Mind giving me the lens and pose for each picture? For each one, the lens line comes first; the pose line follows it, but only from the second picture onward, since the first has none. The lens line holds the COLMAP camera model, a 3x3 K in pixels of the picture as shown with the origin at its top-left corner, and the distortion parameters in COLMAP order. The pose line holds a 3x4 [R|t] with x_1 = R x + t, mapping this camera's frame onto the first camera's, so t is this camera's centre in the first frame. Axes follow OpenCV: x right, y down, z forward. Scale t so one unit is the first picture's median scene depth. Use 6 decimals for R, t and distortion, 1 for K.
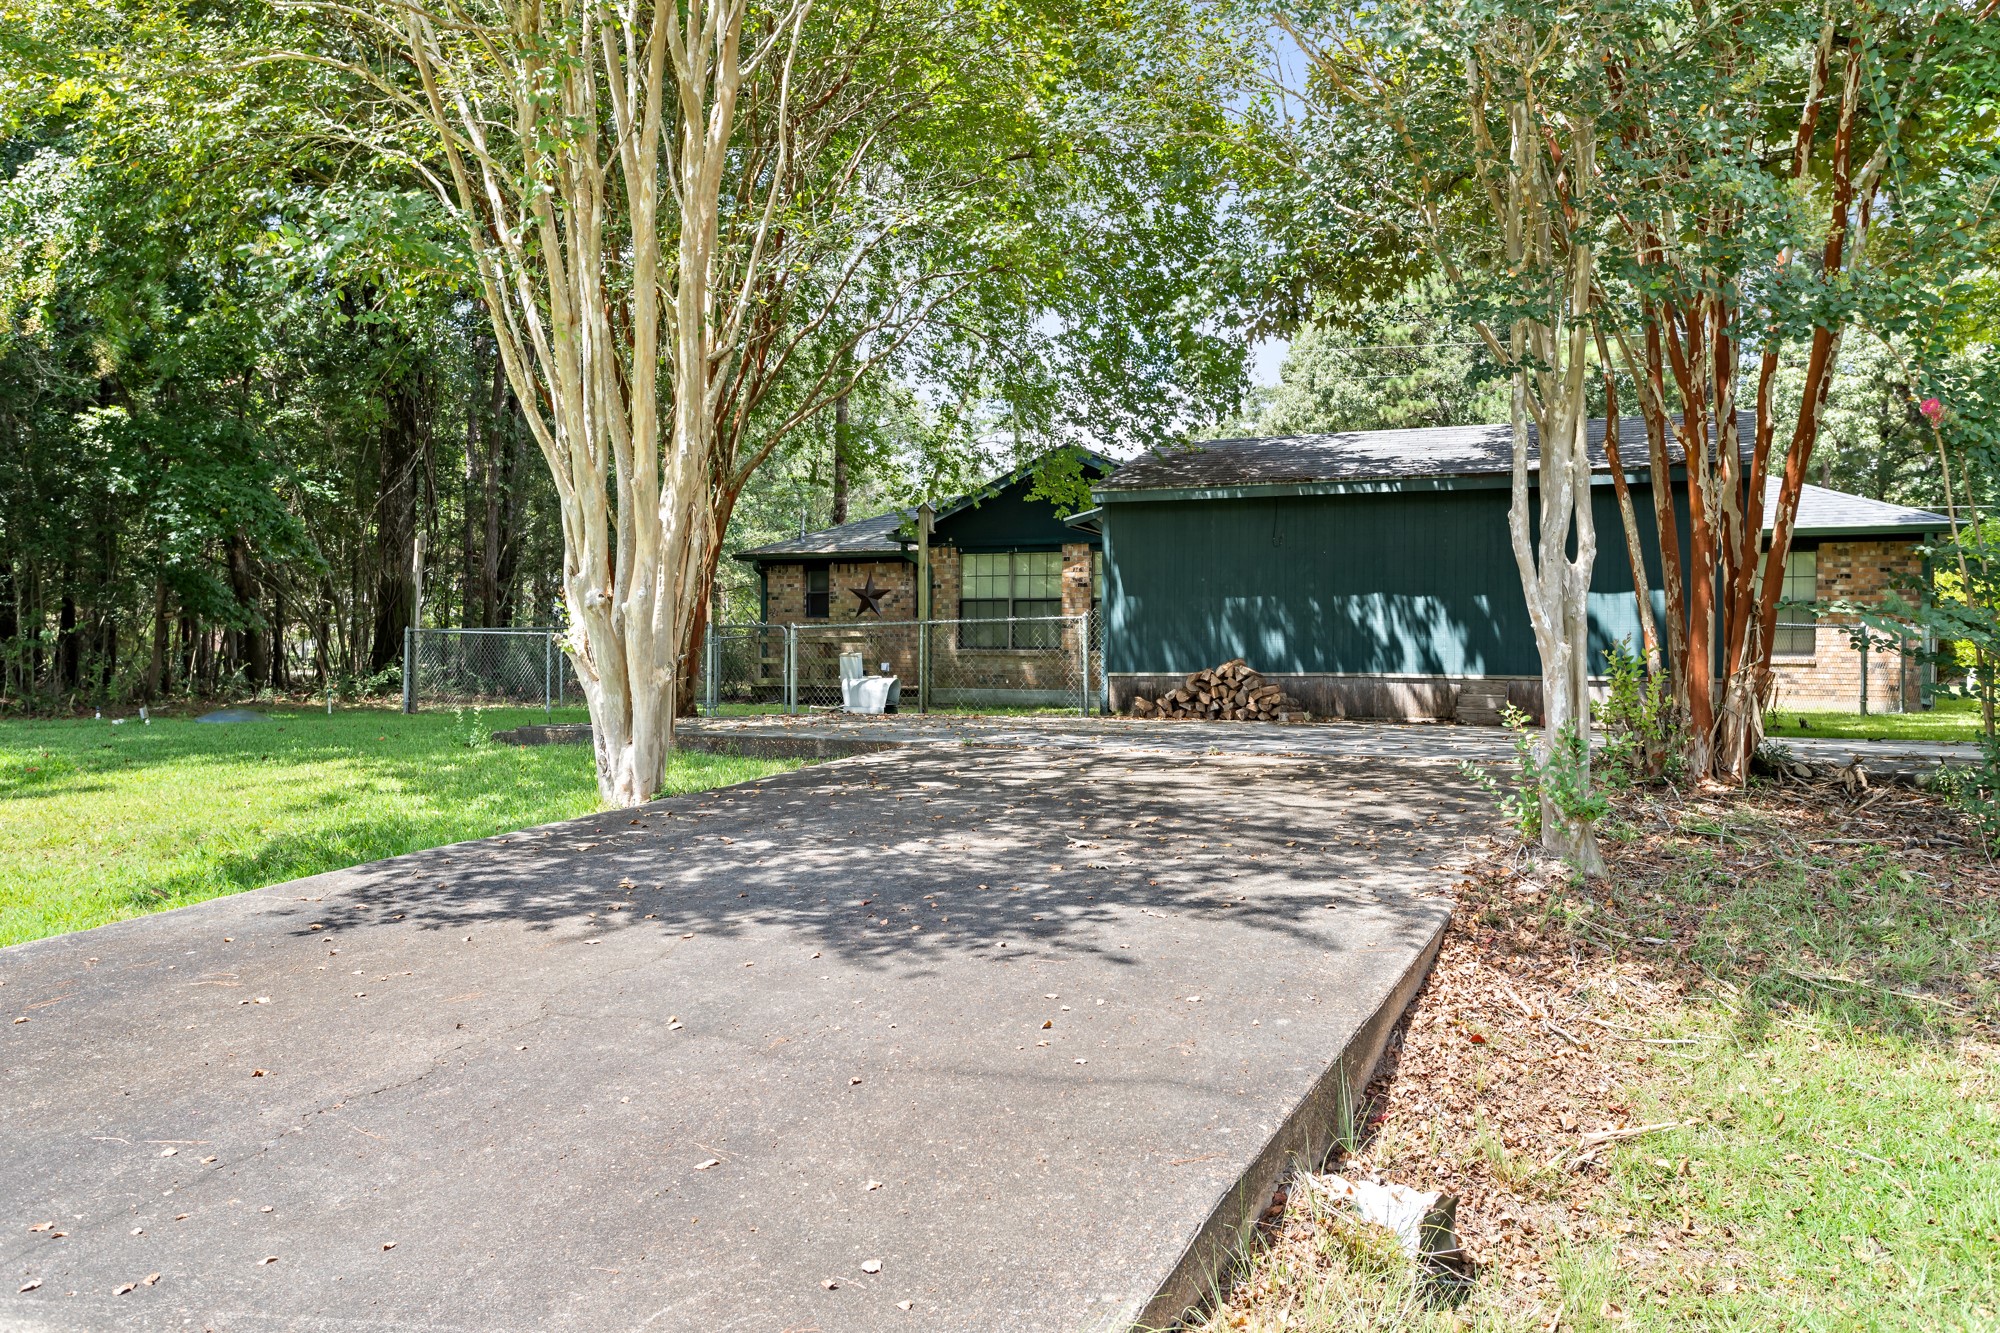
lens RADIAL K [[1499.5, 0, 1000.0], [0, 1499.5, 666.5], [0, 0, 1]] dist [0.000419, 0.000003]
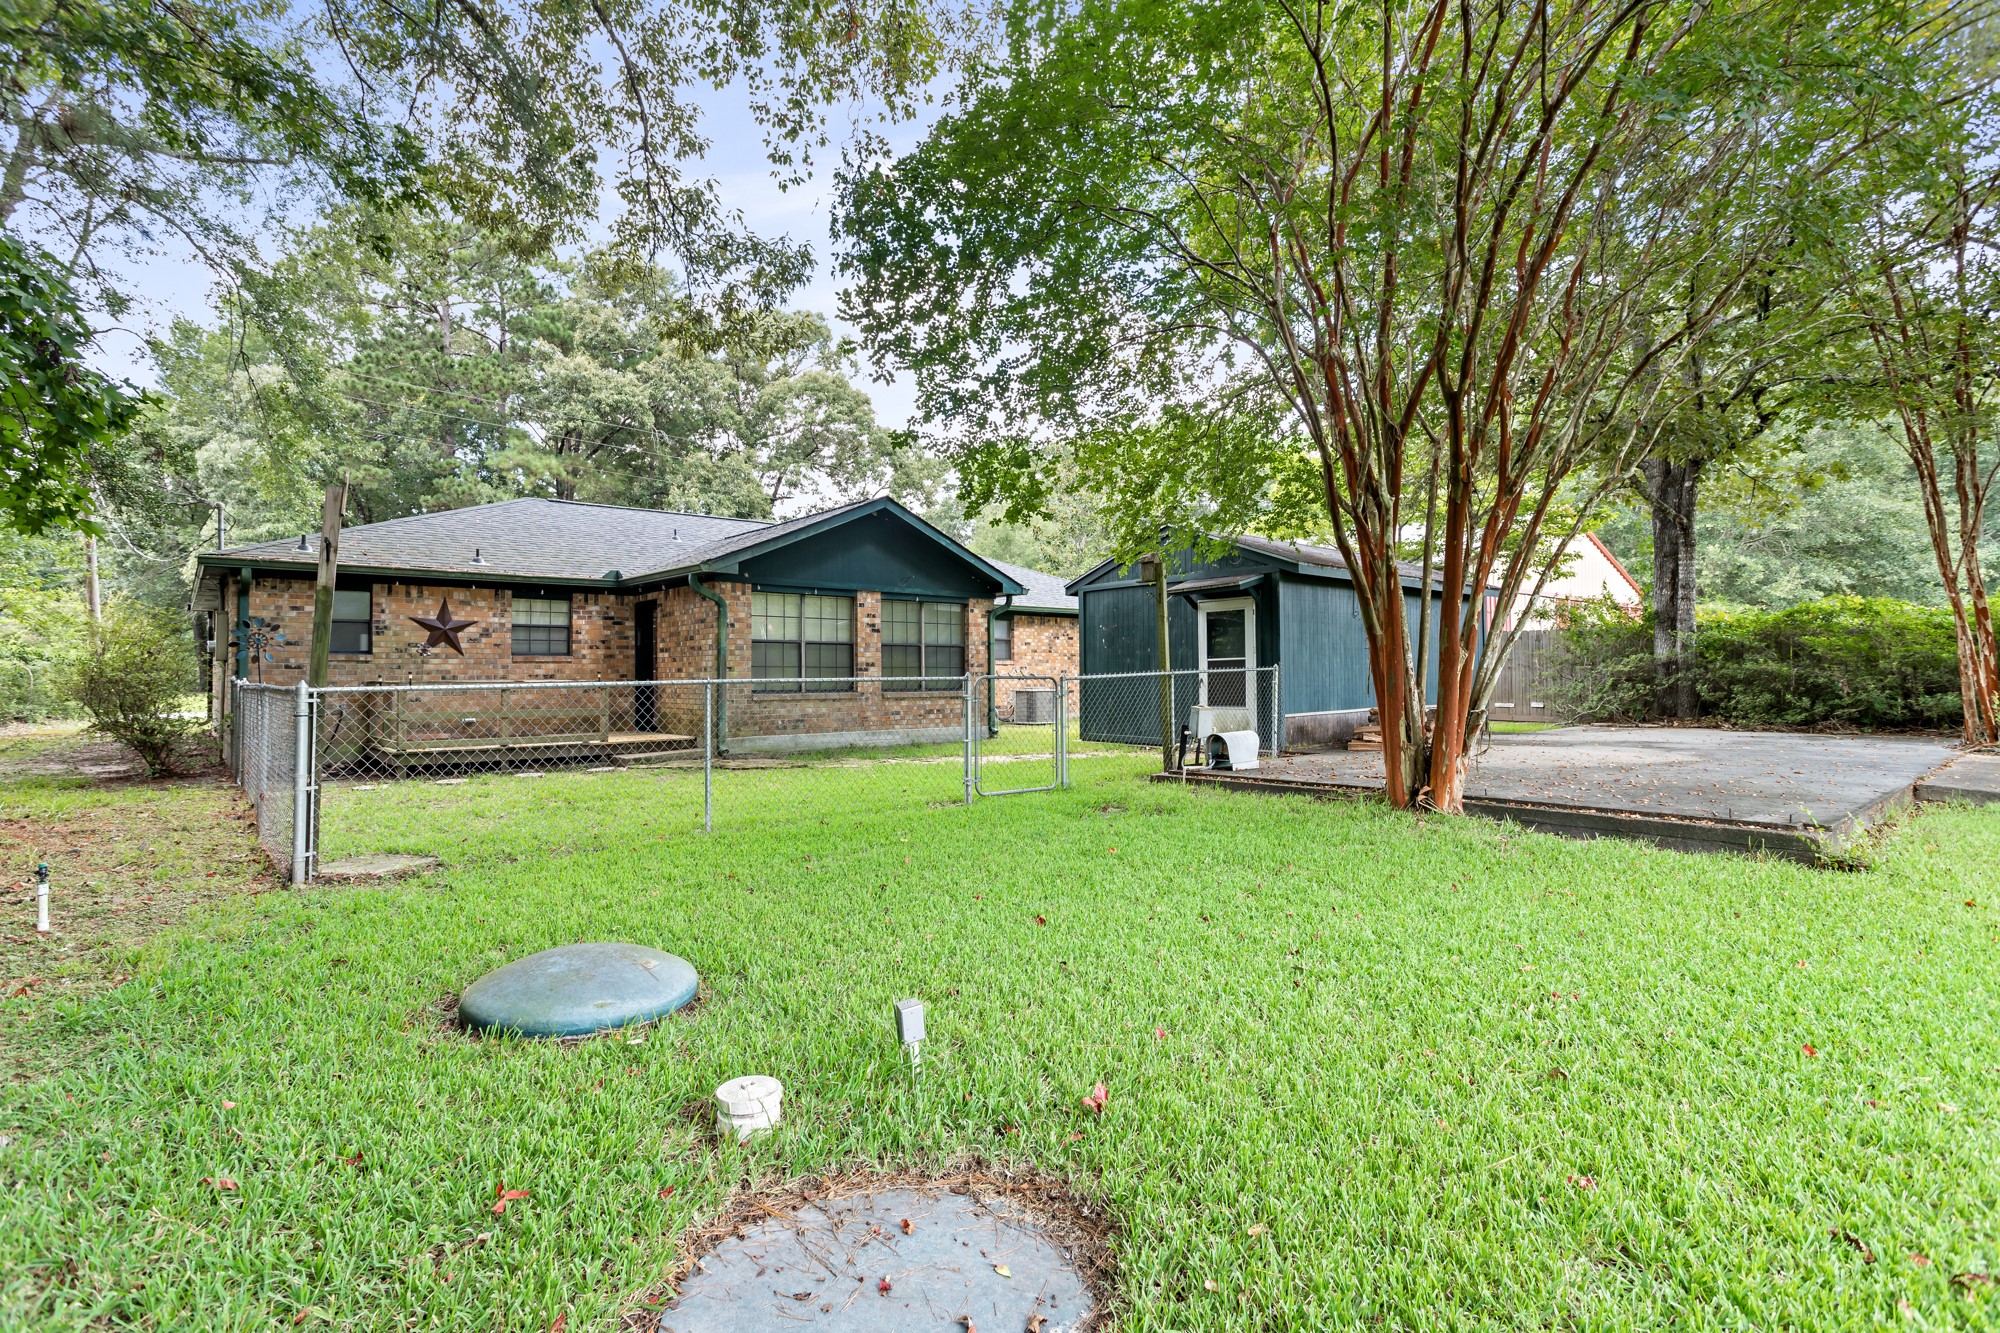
lens RADIAL K [[955.7, 0, 1000.0], [0, 955.7, 666.5], [0, 0, 1]] dist [0.000508, 0.000566]
pose [[0.429913, 0.011968, 0.902791, -0.410801], [0.013041, 0.999726, -0.019463, -0.013788], [-0.902776, 0.020141, 0.429639, 0.530417]]
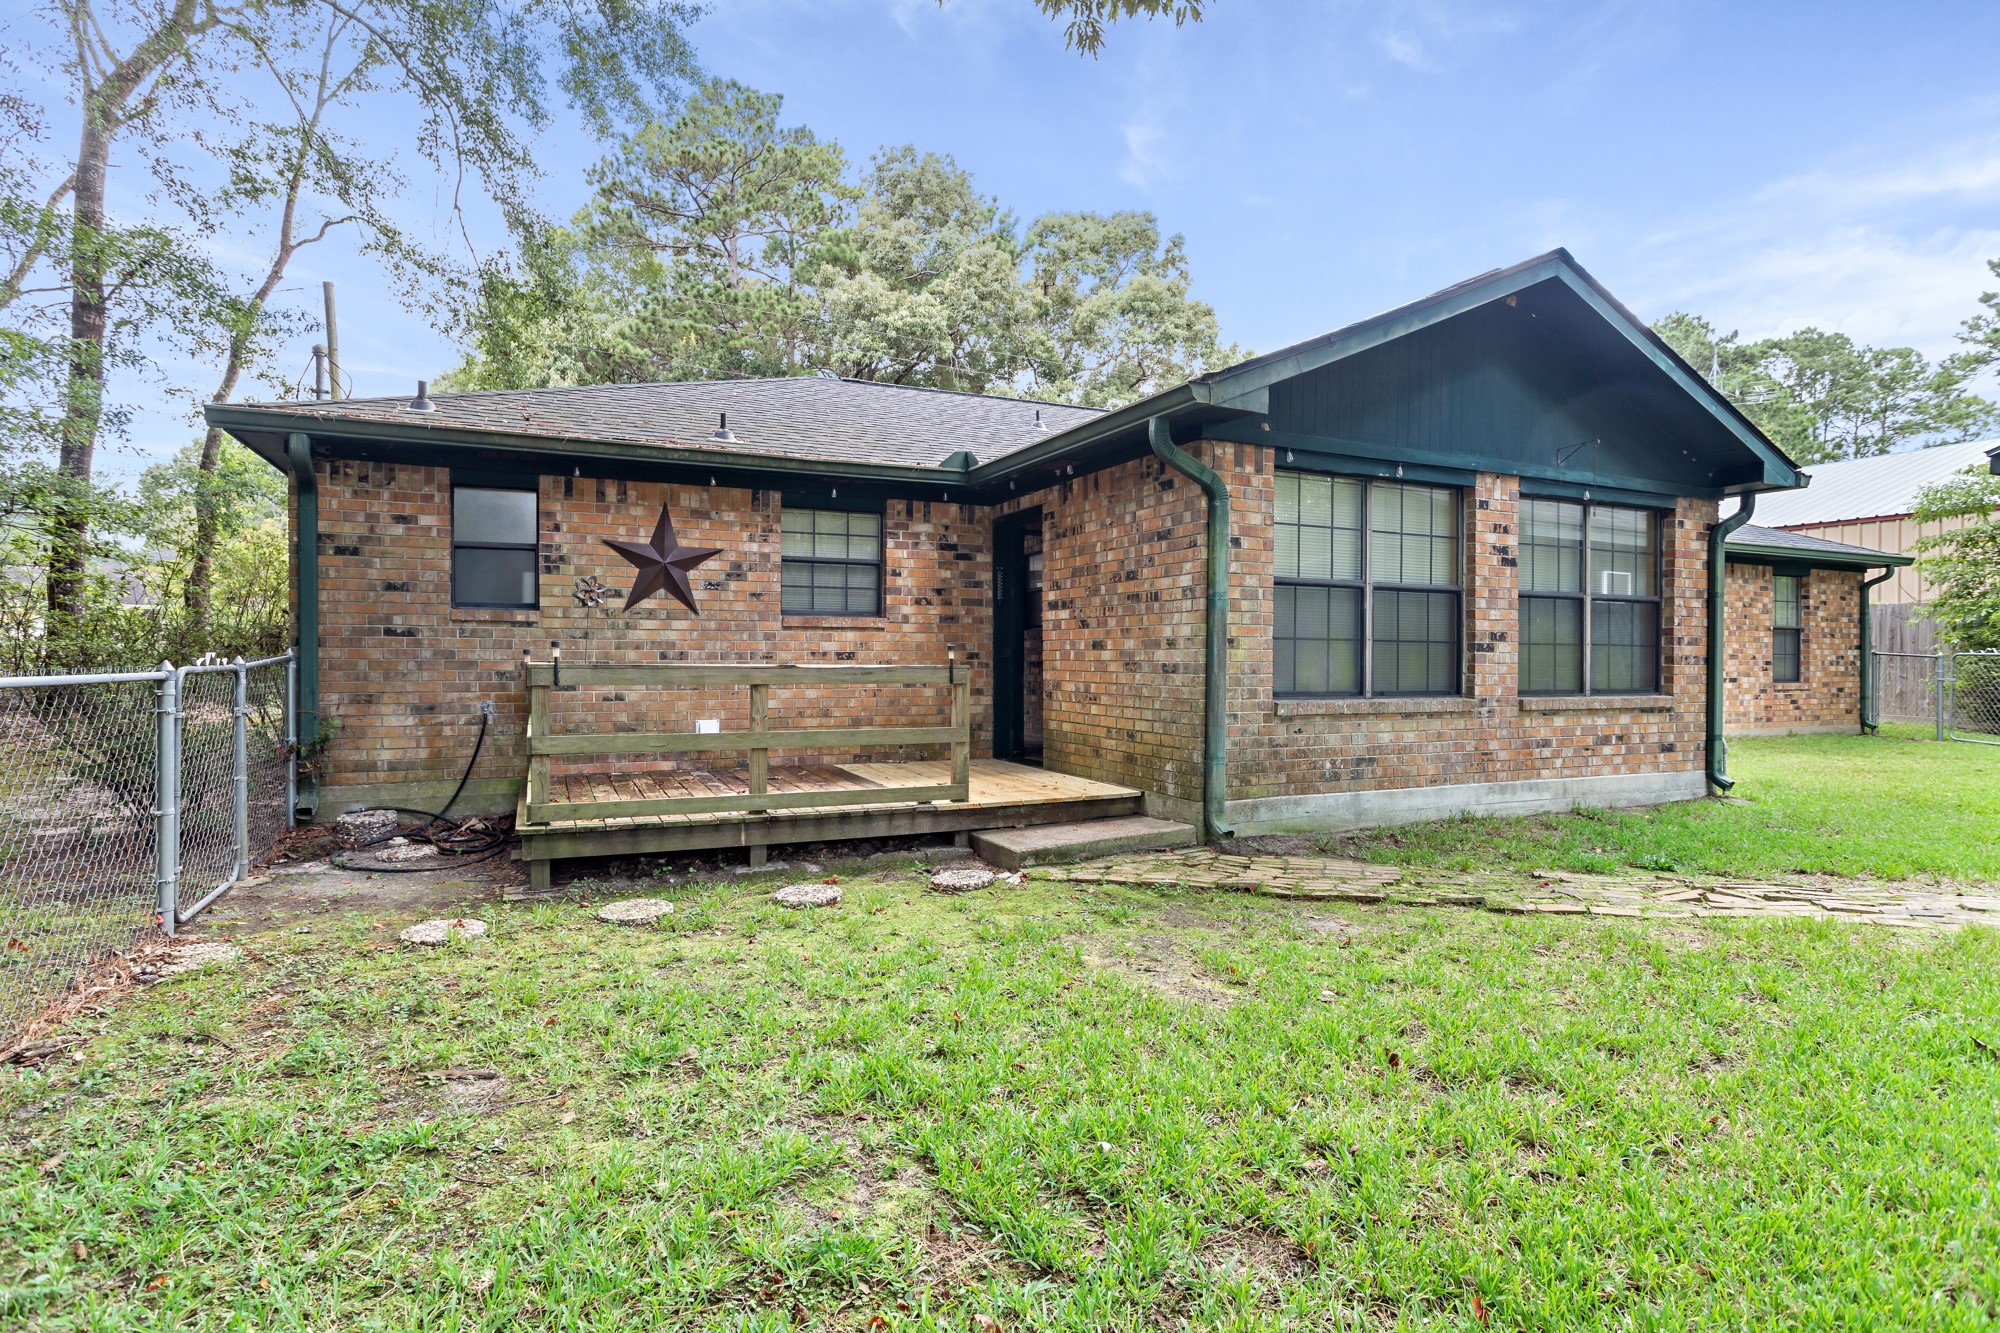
lens RADIAL K [[1022.5, 0, 1000.0], [0, 1022.5, 666.5], [0, 0, 1]] dist [-0.015942, 0.000378]
pose [[0.660877, 0.002390, 0.750490, -0.235219], [-0.001220, 0.999997, -0.002111, -0.018037], [-0.750493, 0.000479, 0.660878, 0.751238]]
